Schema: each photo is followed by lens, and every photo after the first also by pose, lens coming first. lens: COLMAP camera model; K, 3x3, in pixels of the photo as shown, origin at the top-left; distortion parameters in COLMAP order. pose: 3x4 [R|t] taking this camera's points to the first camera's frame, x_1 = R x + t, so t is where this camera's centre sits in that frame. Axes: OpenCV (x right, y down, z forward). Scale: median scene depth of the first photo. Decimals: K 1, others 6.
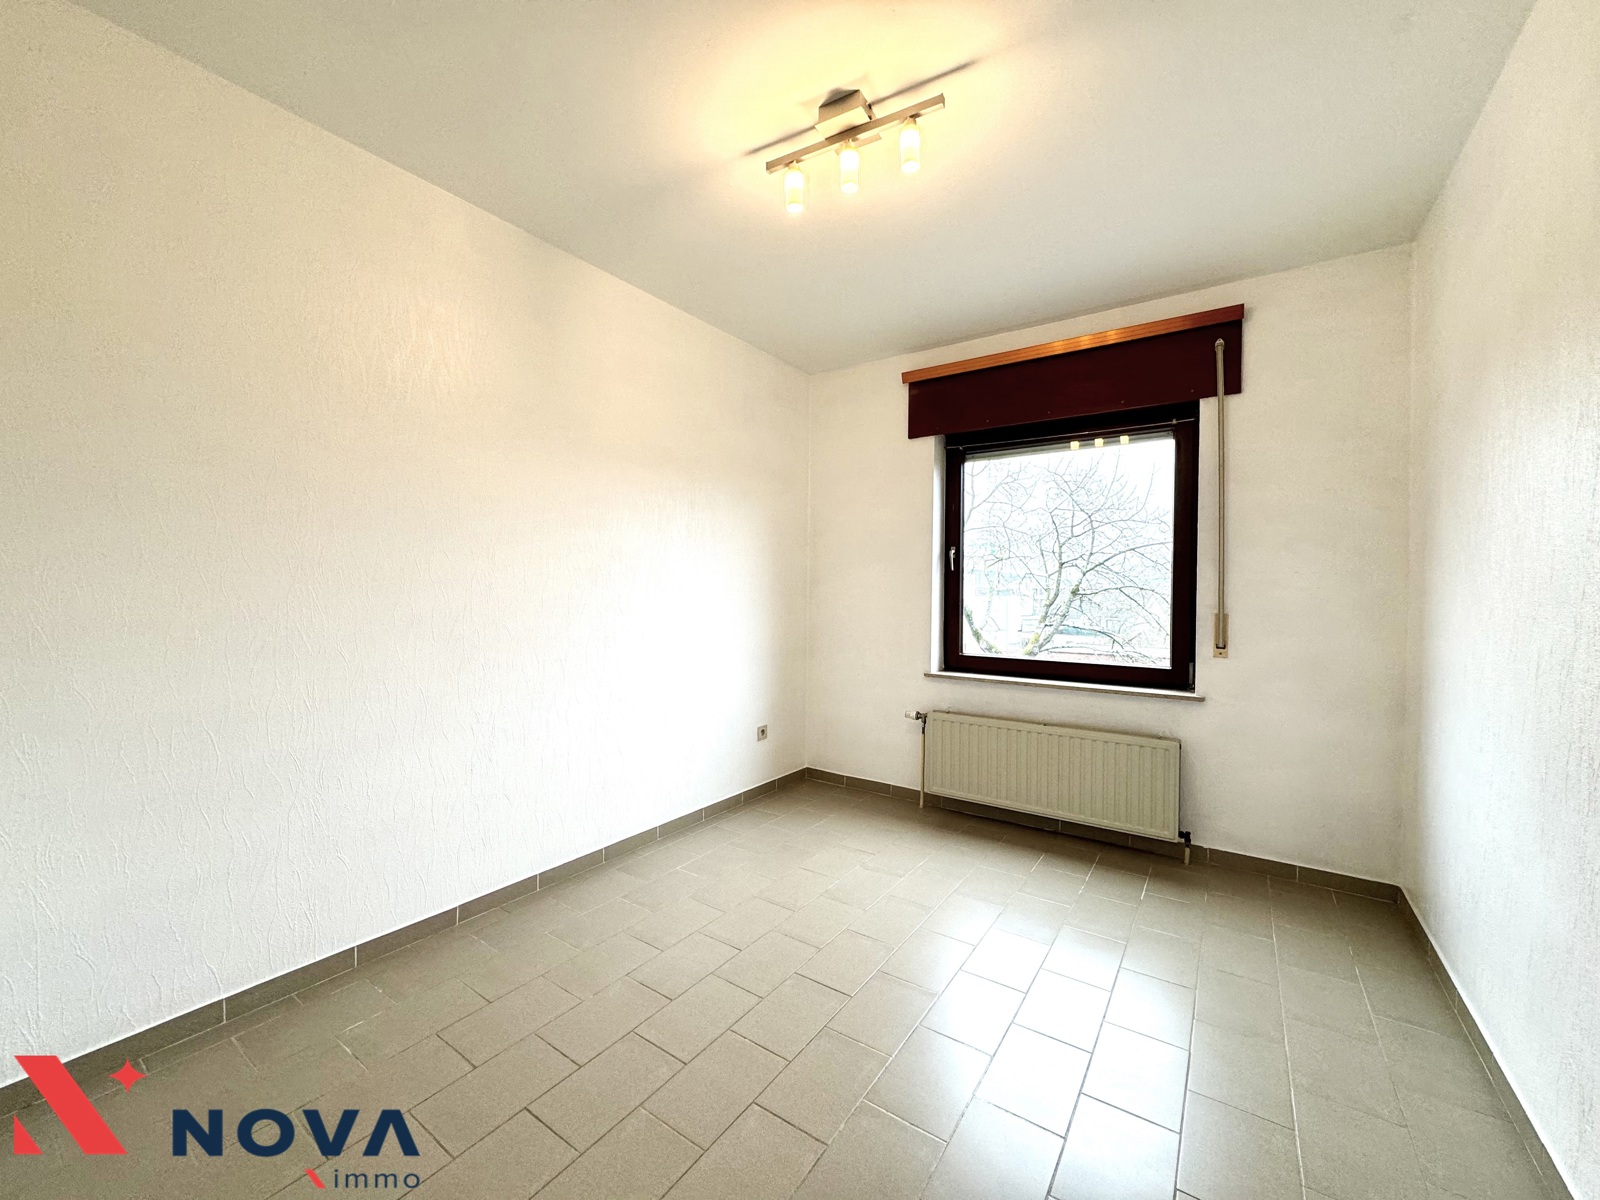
lens RADIAL K [[633.8, 0, 800.5], [0, 633.8, 601.0], [0, 0, 1]] dist [-0.002221, 0.000791]
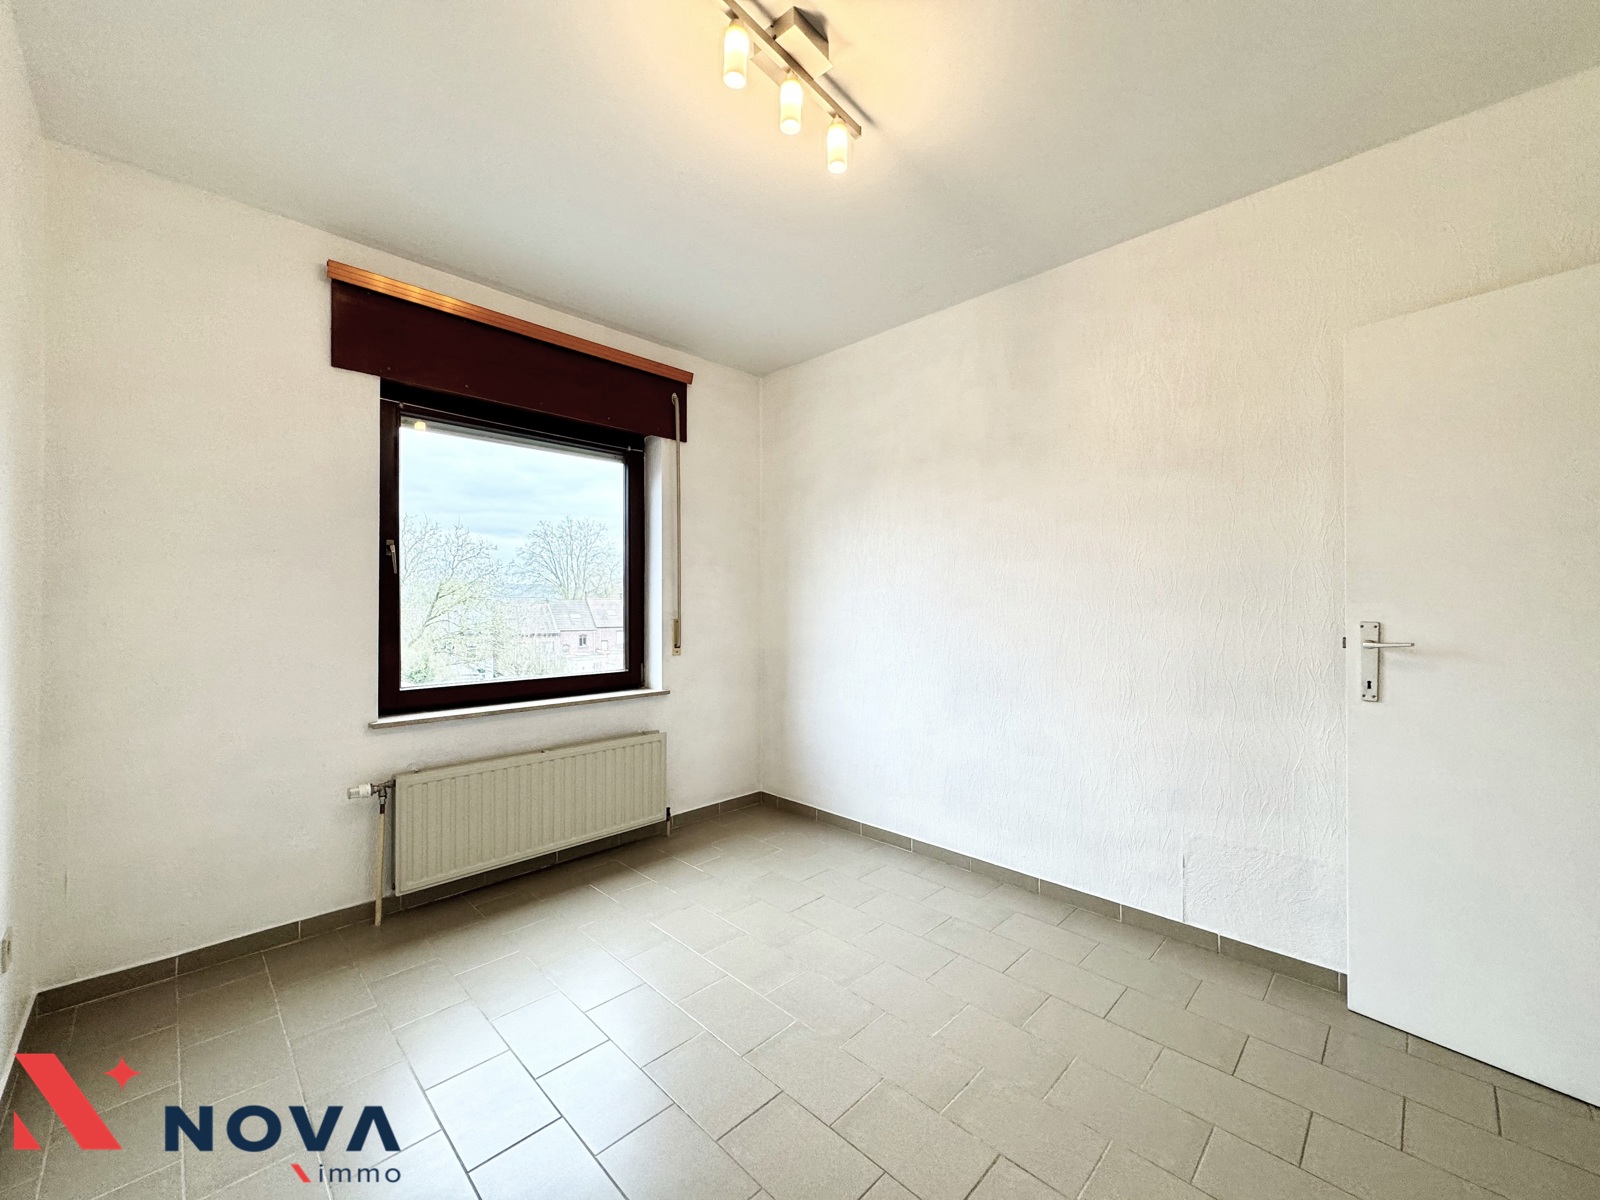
lens RADIAL K [[633.8, 0, 800.5], [0, 633.8, 601.0], [0, 0, 1]] dist [-0.002221, 0.000791]
pose [[0.180749, -0.006068, 0.983511, -0.439153], [0.020813, 0.999781, 0.002343, -0.011209], [-0.983309, 0.020047, 0.180835, 0.490675]]
